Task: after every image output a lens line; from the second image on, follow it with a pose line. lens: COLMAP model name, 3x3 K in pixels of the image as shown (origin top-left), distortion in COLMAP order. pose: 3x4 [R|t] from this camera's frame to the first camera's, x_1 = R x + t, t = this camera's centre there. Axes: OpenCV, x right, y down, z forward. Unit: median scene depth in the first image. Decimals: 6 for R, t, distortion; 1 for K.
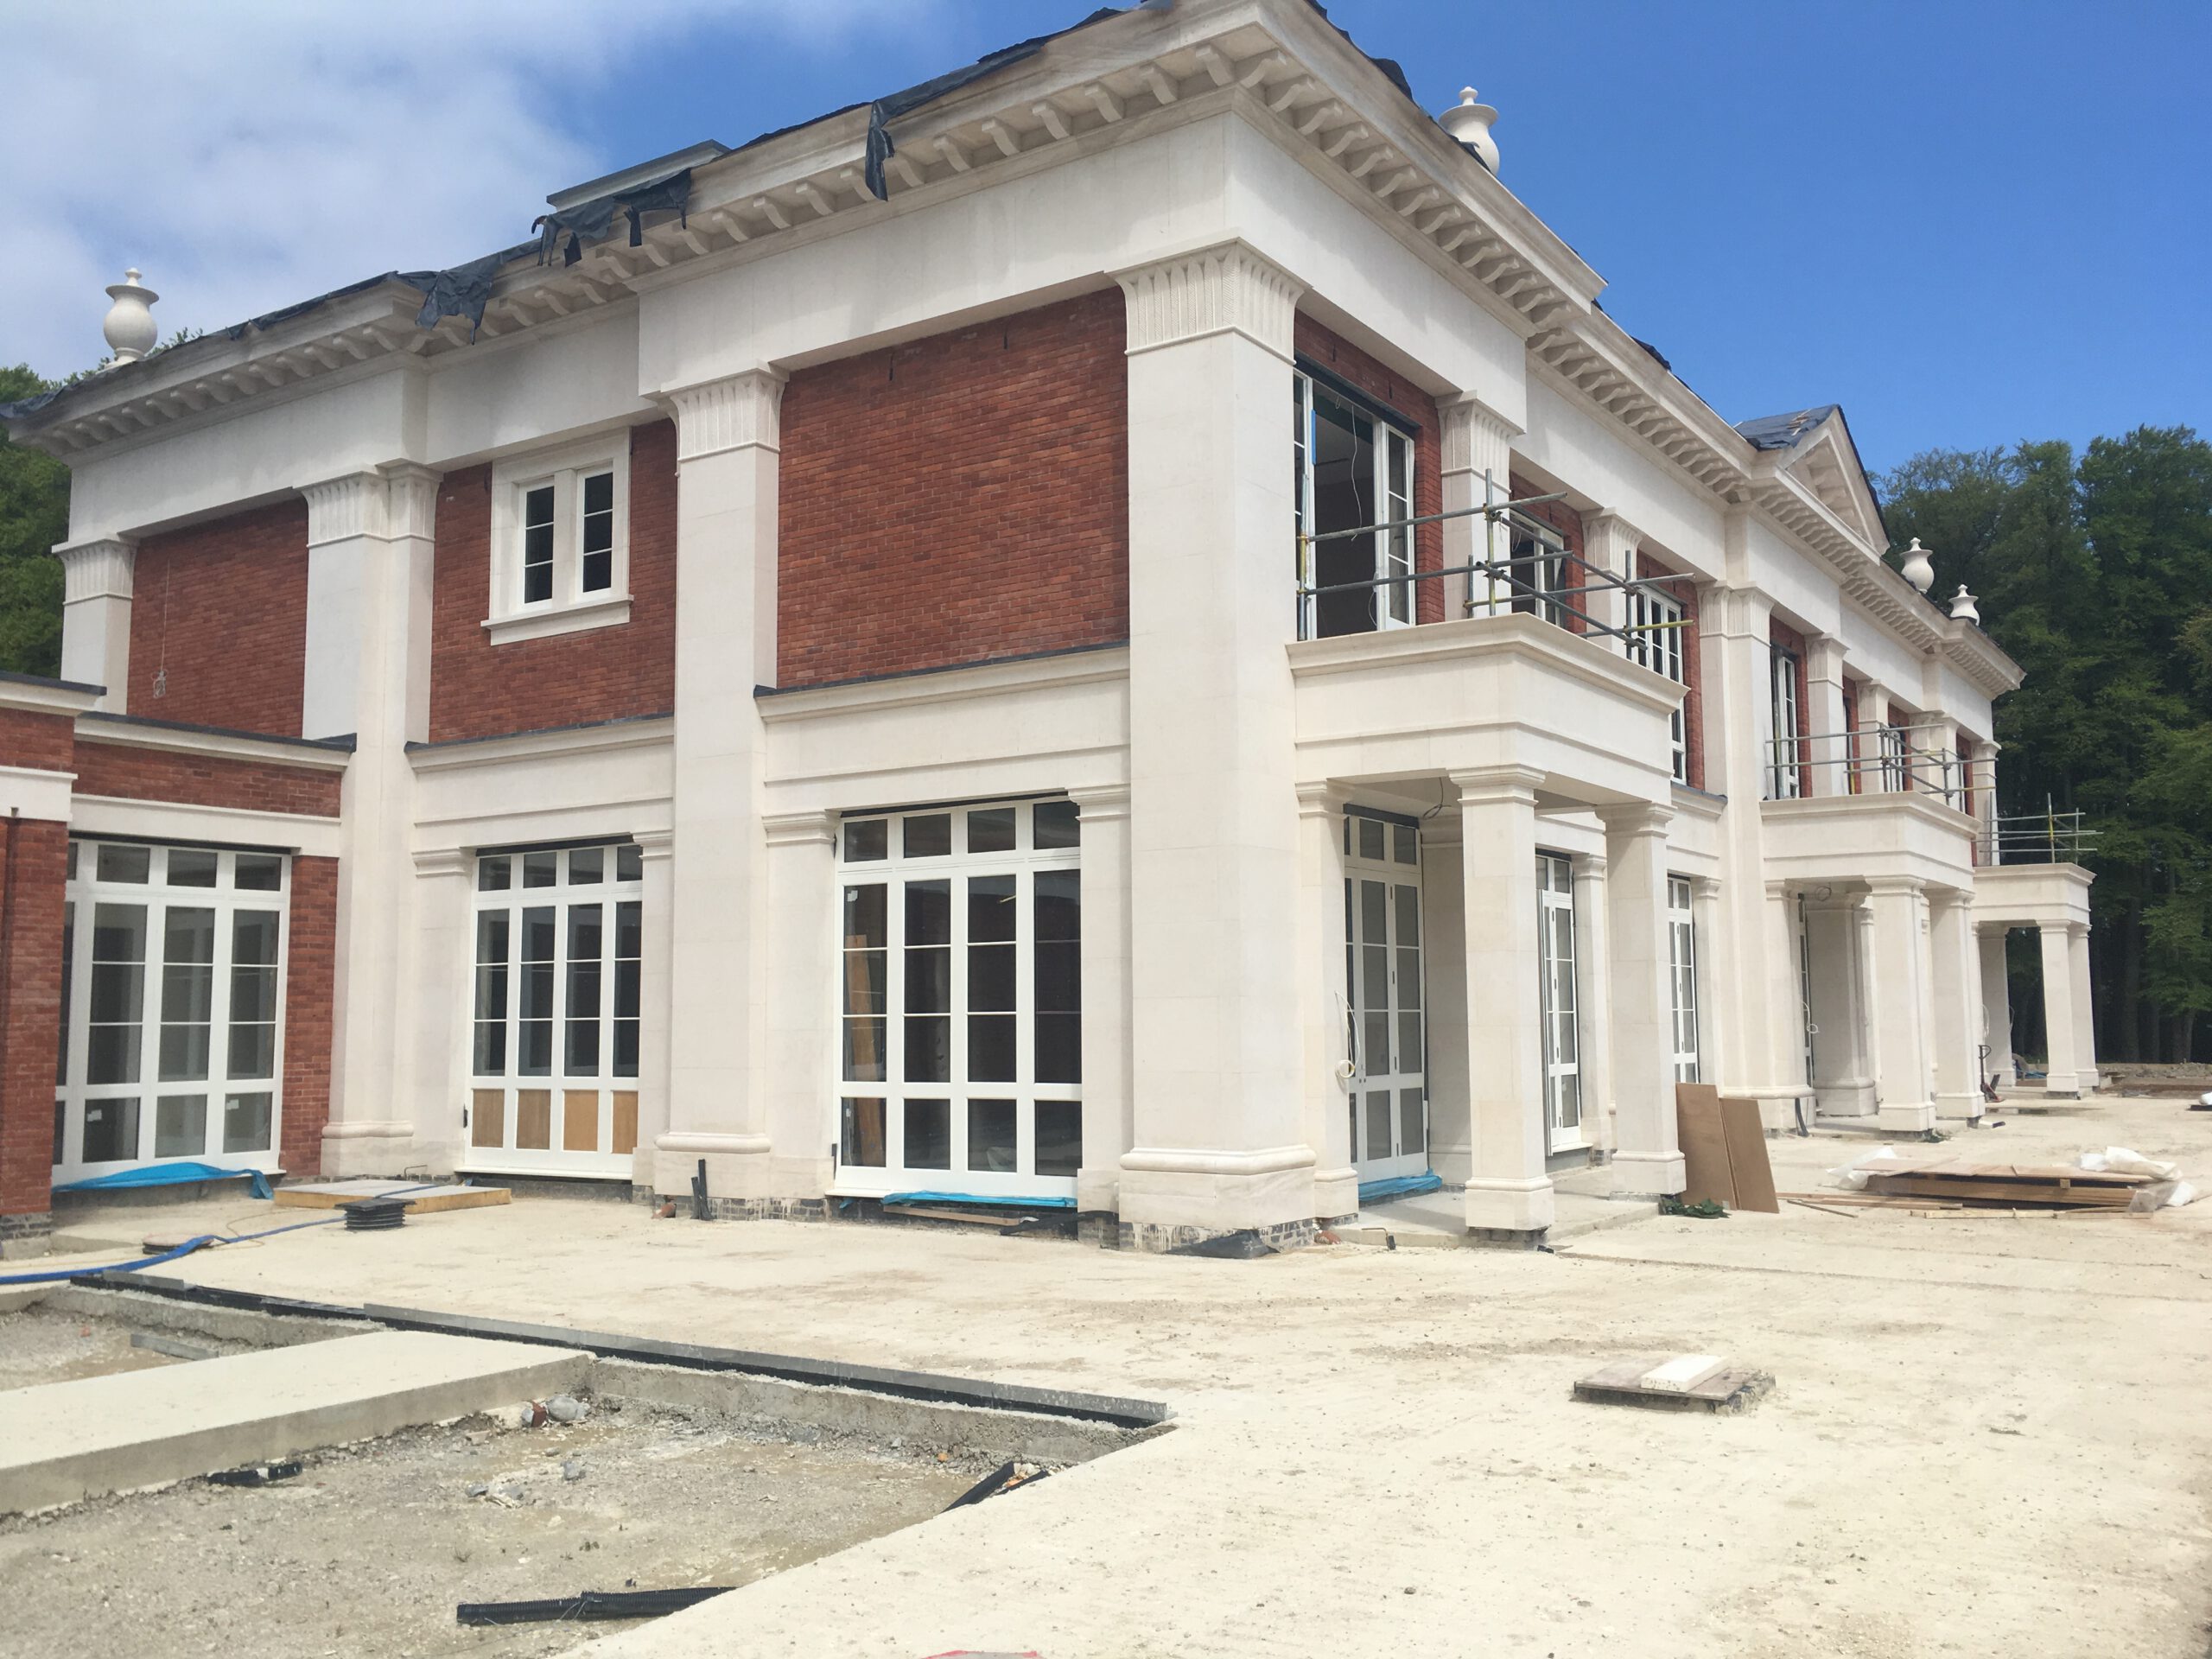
lens RADIAL K [[1894.9, 0, 1109.5], [0, 1894.9, 828.2], [0, 0, 1]] dist [0.086386, -0.093445]
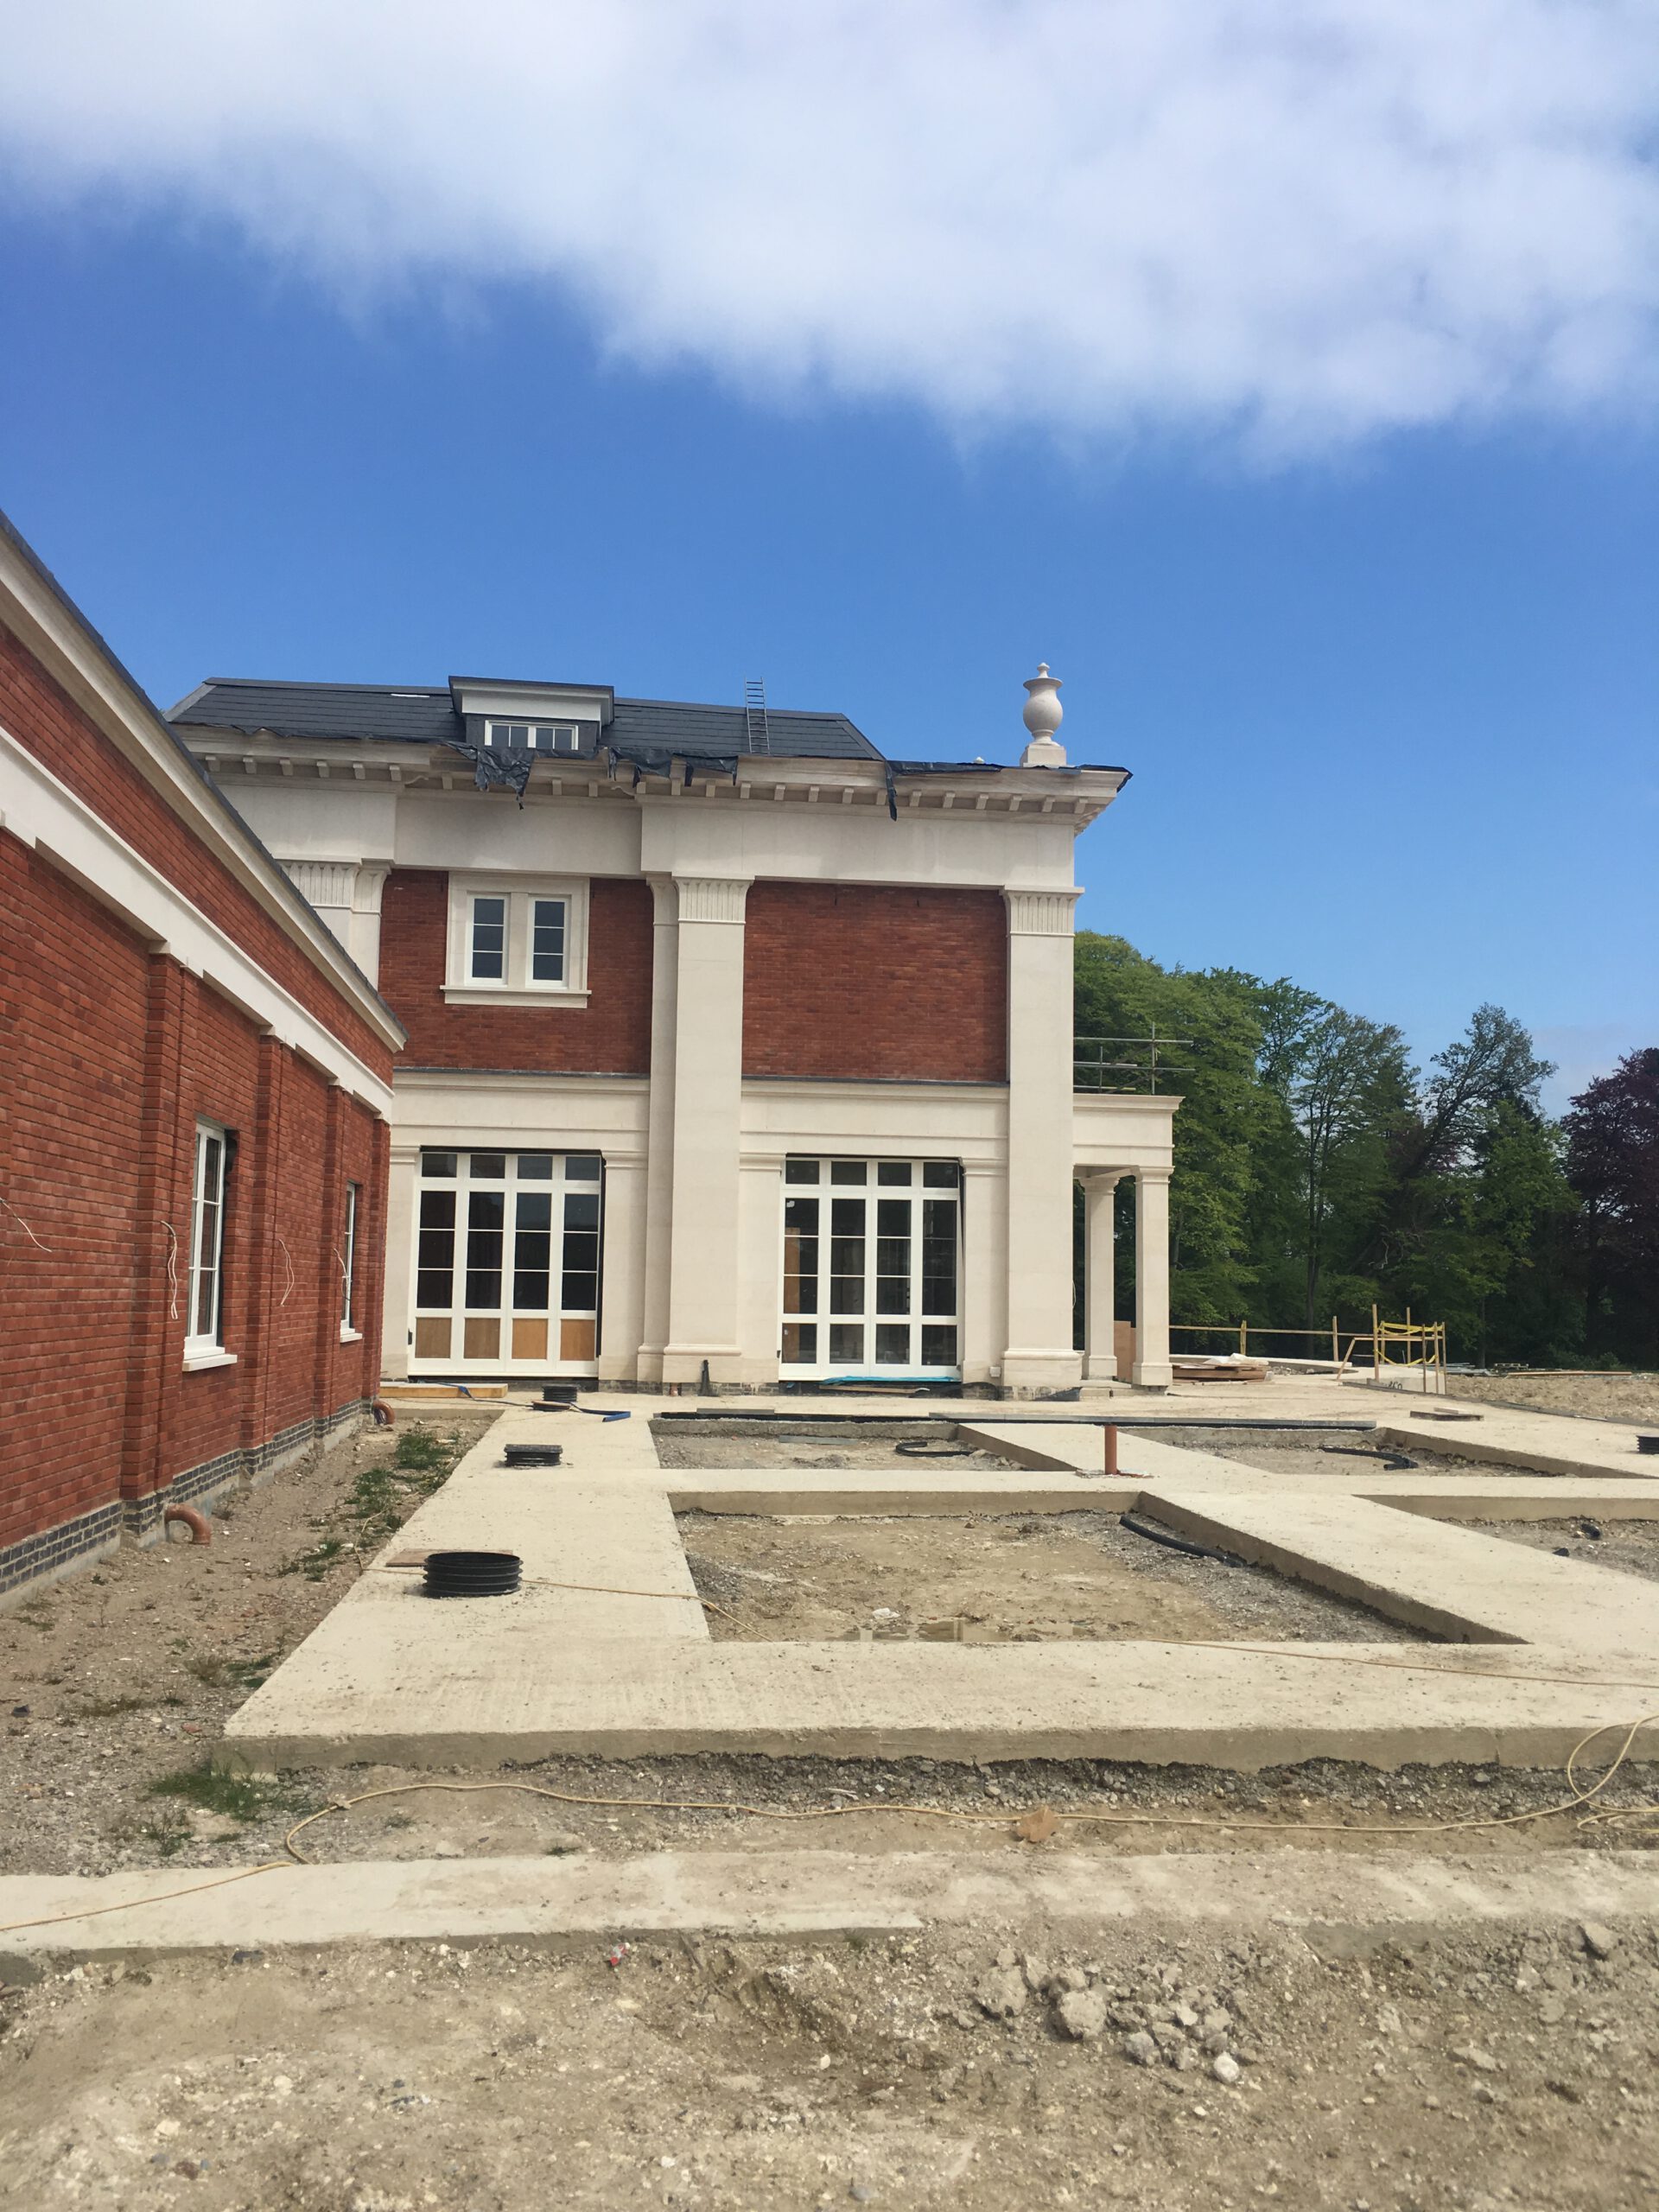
lens RADIAL K [[1894.9, 0, 822.0], [0, 1894.9, 1112.0], [0, 0, 1]] dist [0.086386, -0.093445]
pose [[0.757583, 0.082746, 0.647472, -1.531597], [-0.087266, 0.995867, -0.025163, -0.007491], [-0.646879, -0.037439, 0.761673, -0.376628]]
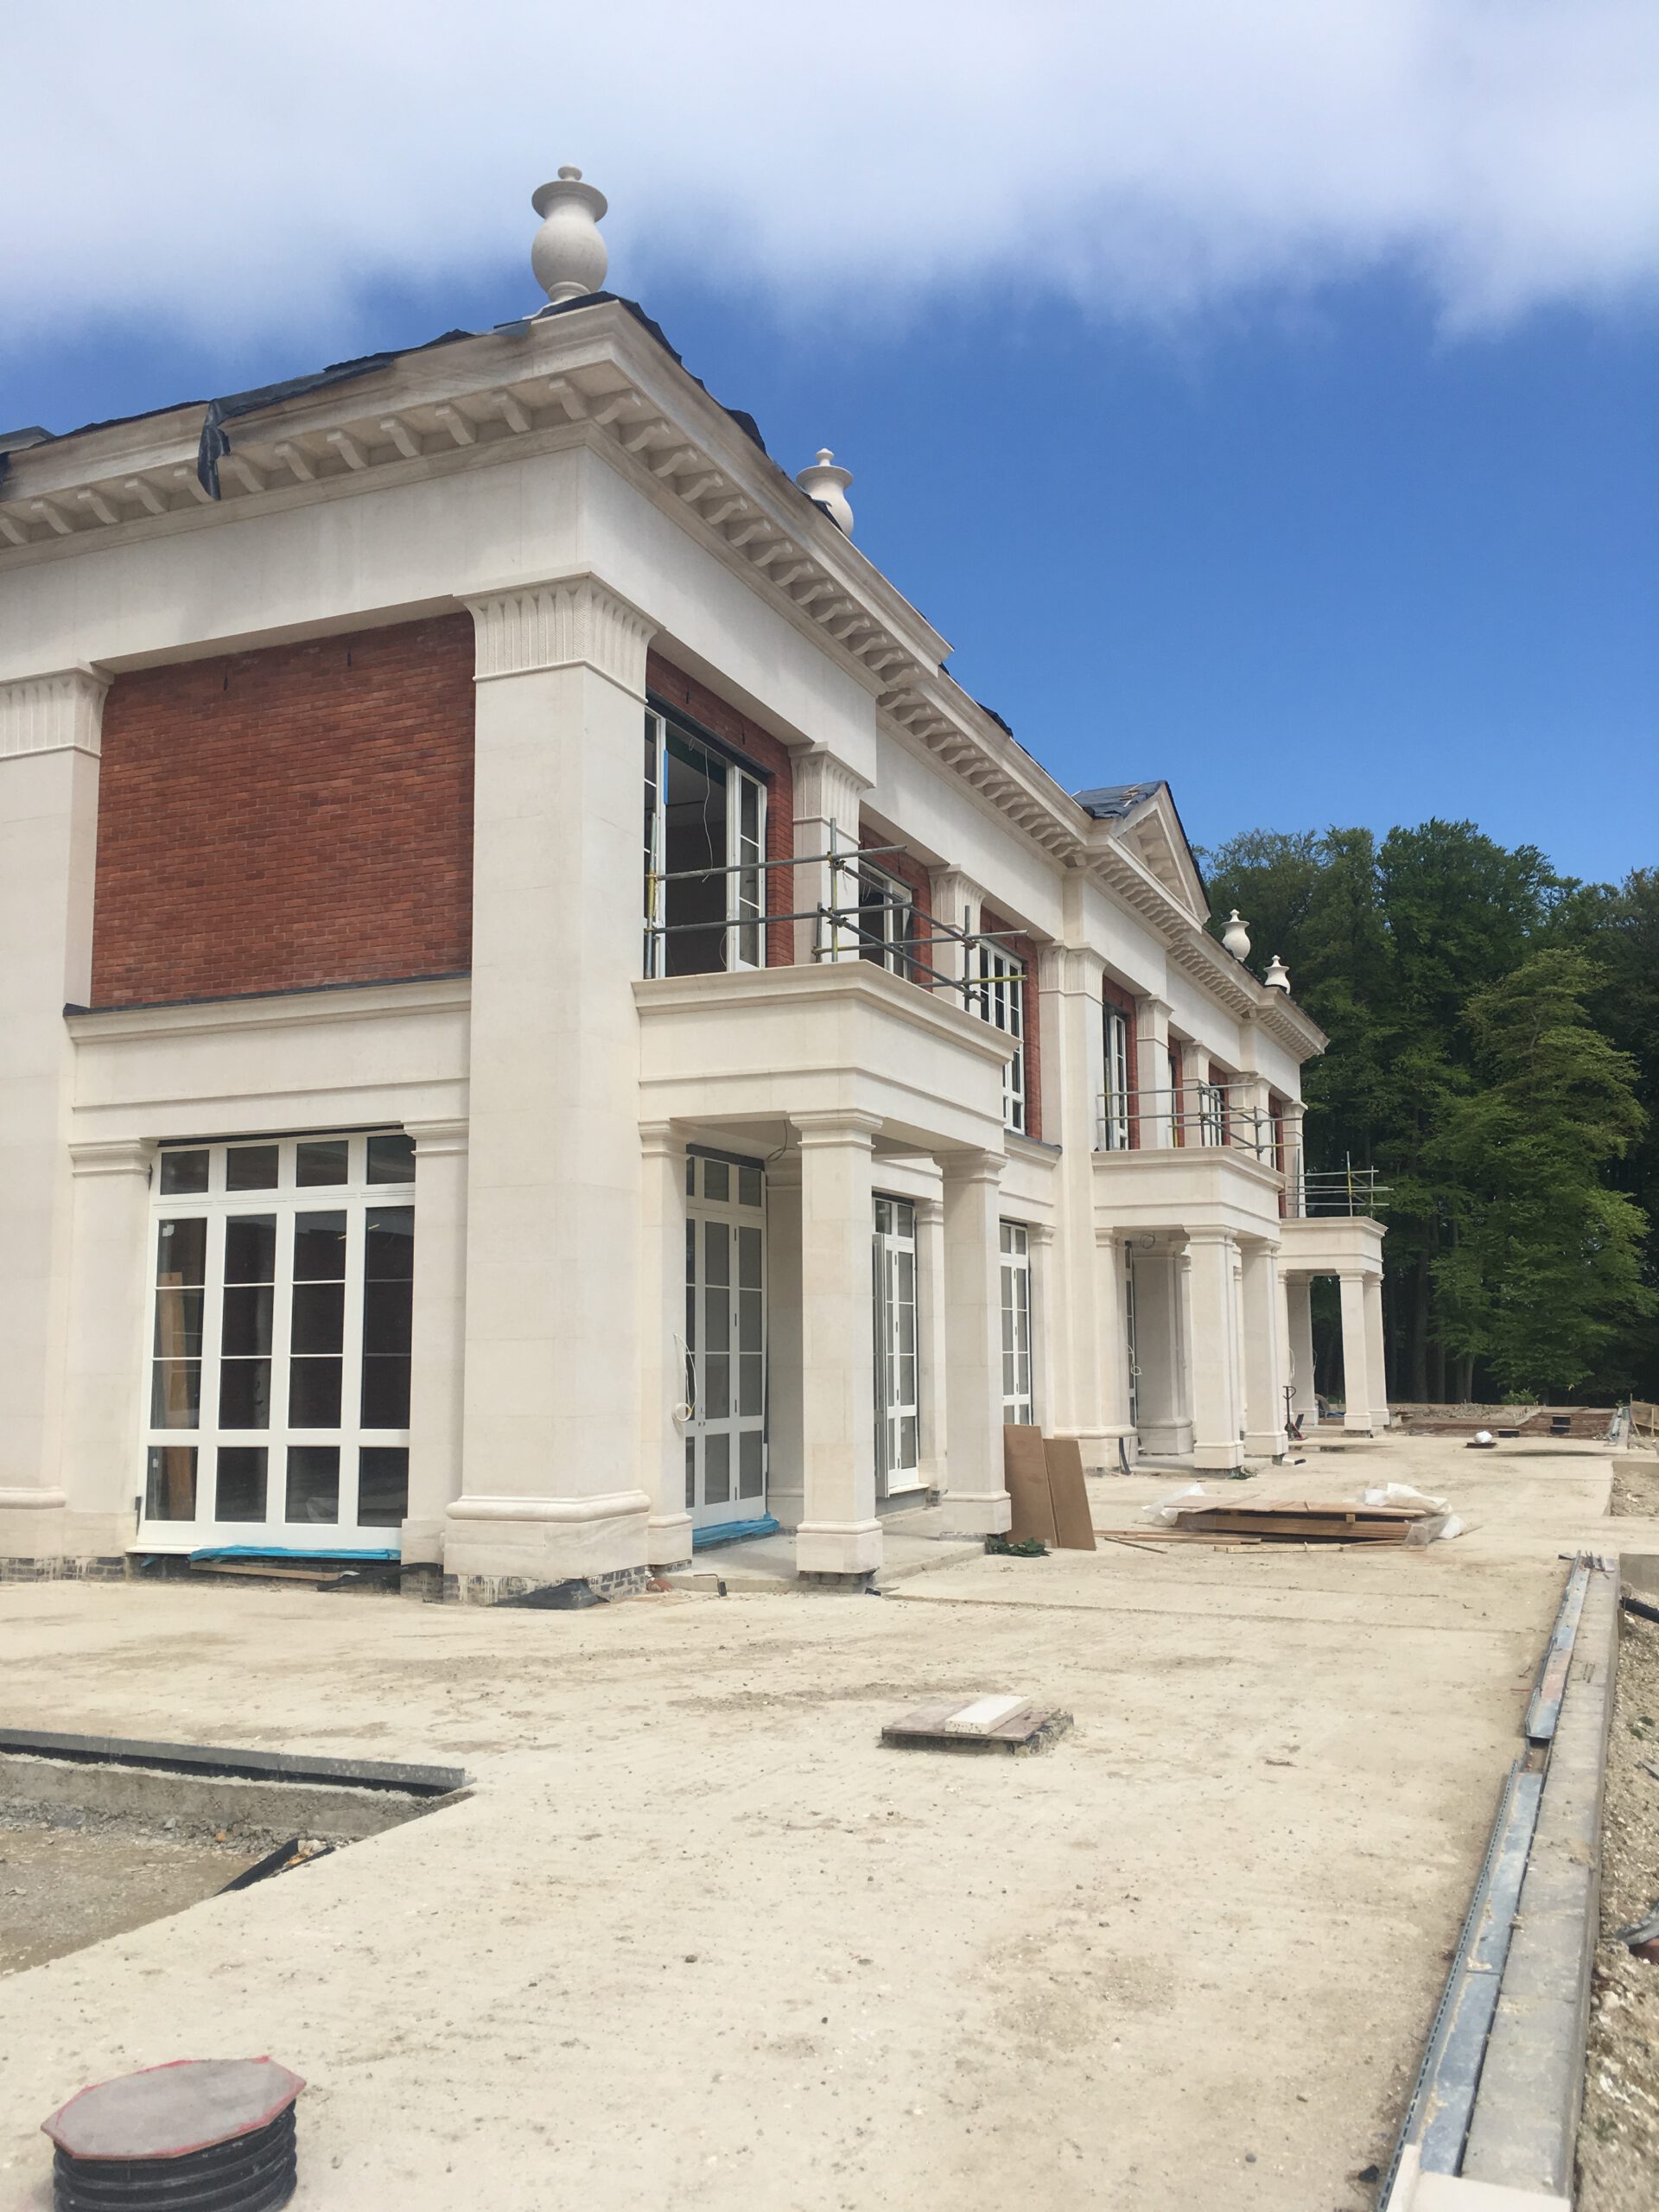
lens RADIAL K [[1894.9, 0, 828.0], [0, 1894.9, 1101.2], [0, 0, 1]] dist [0.086386, -0.093445]
pose [[0.982742, 0.027721, 0.182894, 0.011378], [-0.021143, 0.999061, -0.037820, 0.000625], [-0.183771, 0.033300, 0.982405, 0.008017]]
